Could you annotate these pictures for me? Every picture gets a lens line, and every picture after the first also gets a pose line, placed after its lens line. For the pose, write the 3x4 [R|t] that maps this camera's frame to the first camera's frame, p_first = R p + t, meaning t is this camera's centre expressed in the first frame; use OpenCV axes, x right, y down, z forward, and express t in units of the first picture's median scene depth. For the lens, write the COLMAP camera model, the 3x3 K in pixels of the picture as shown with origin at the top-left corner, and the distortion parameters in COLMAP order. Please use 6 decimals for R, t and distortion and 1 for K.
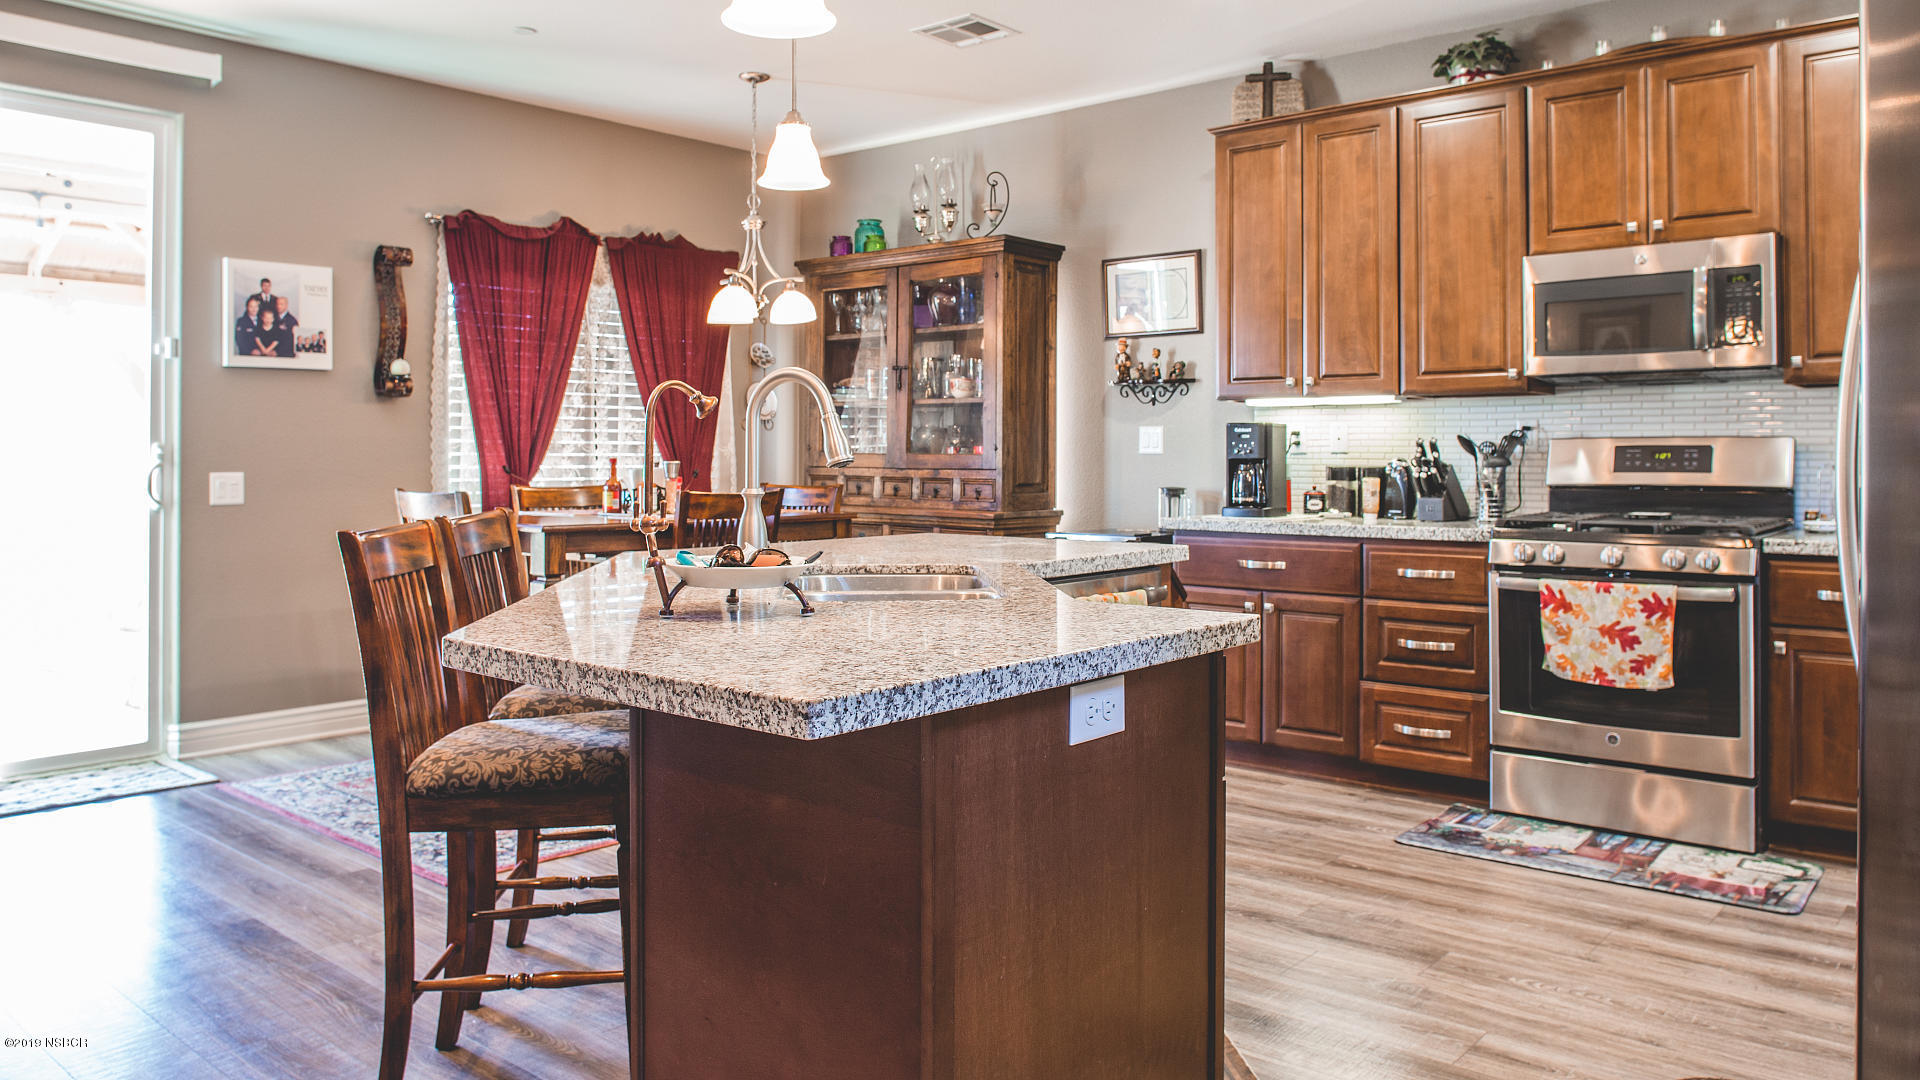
lens RADIAL K [[1382.6, 0, 951.8], [0, 1382.6, 533.3], [0, 0, 1]] dist [-0.038967, 0.026527]
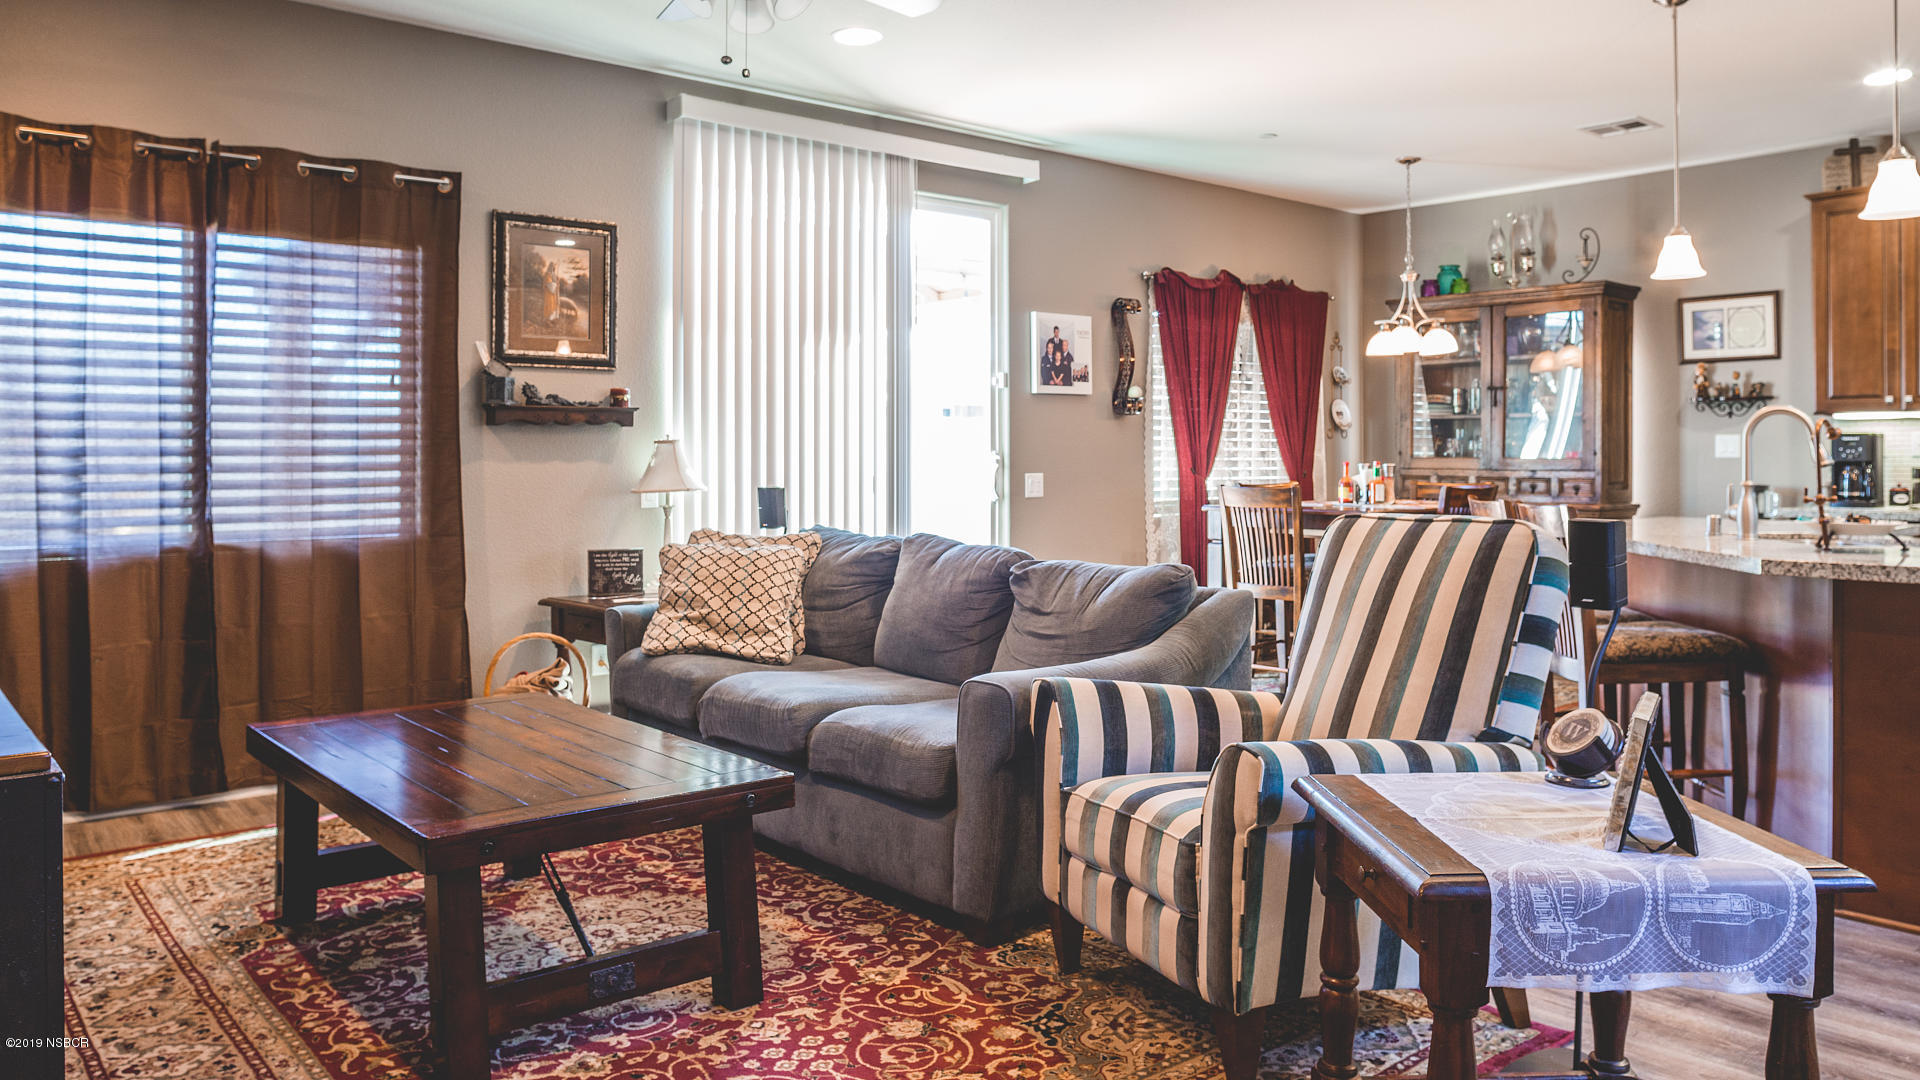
lens RADIAL K [[1382.6, 0, 977.3], [0, 1382.6, 530.2], [0, 0, 1]] dist [-0.038967, 0.026527]
pose [[0.990128, 0.003787, -0.140115, -0.355371], [-0.004396, 0.999982, -0.004036, 0.014991], [0.140097, 0.004612, 0.990127, -0.301604]]
